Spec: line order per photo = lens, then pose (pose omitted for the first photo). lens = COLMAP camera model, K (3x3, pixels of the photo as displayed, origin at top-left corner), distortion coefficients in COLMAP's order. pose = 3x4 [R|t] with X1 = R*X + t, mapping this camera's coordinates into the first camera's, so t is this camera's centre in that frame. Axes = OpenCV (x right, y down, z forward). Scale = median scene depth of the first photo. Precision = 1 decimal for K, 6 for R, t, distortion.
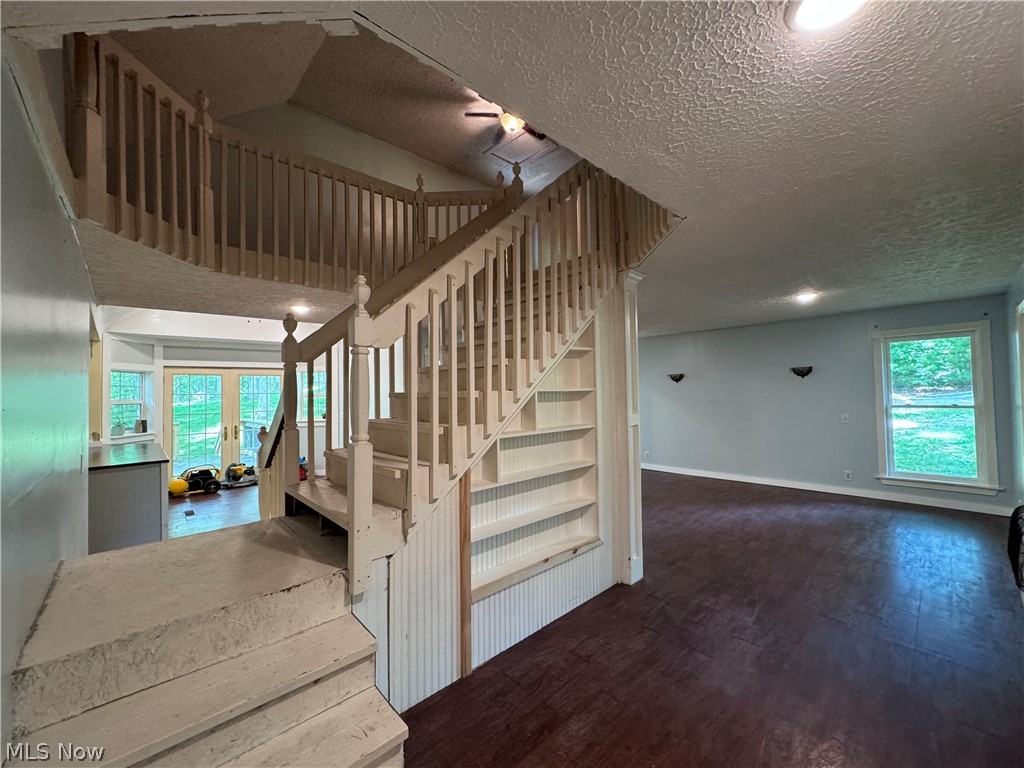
lens RADIAL K [[406.6, 0, 512.0], [0, 406.6, 384.0], [0, 0, 1]] dist [-0.000760, -0.000120]
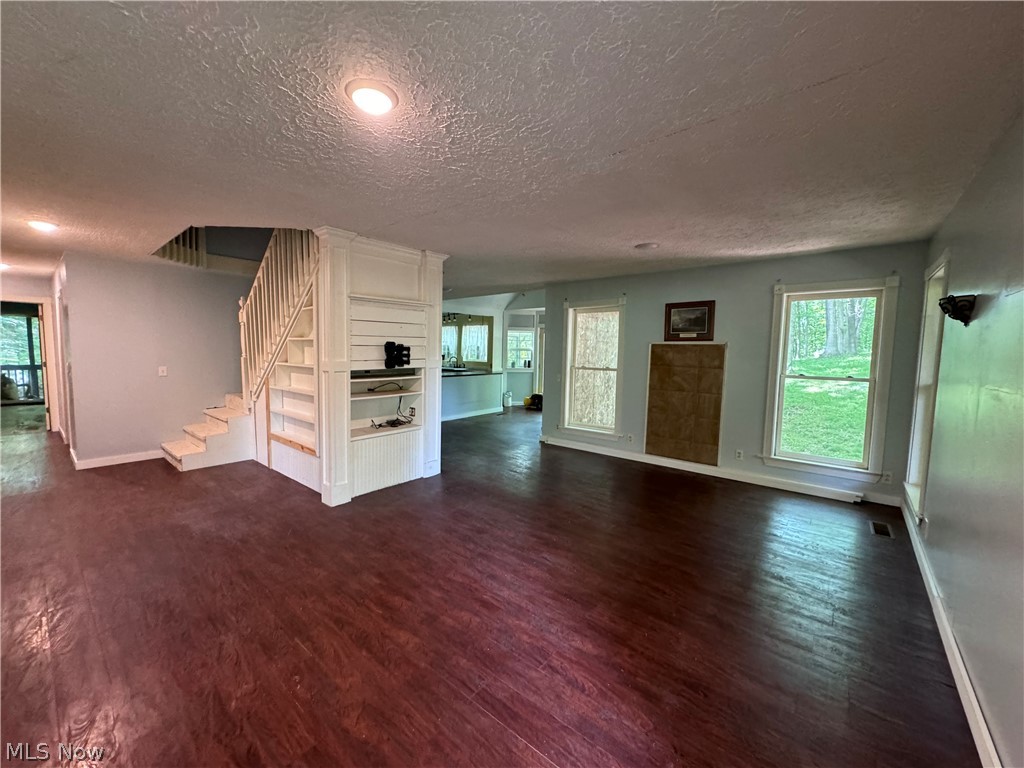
lens RADIAL K [[406.6, 0, 512.0], [0, 406.6, 384.0], [0, 0, 1]] dist [-0.000760, -0.000120]
pose [[0.125998, 0.102767, -0.986693, 1.159005], [0.000541, 0.994613, 0.103660, 0.016620], [0.992030, -0.013595, 0.125264, 1.079849]]
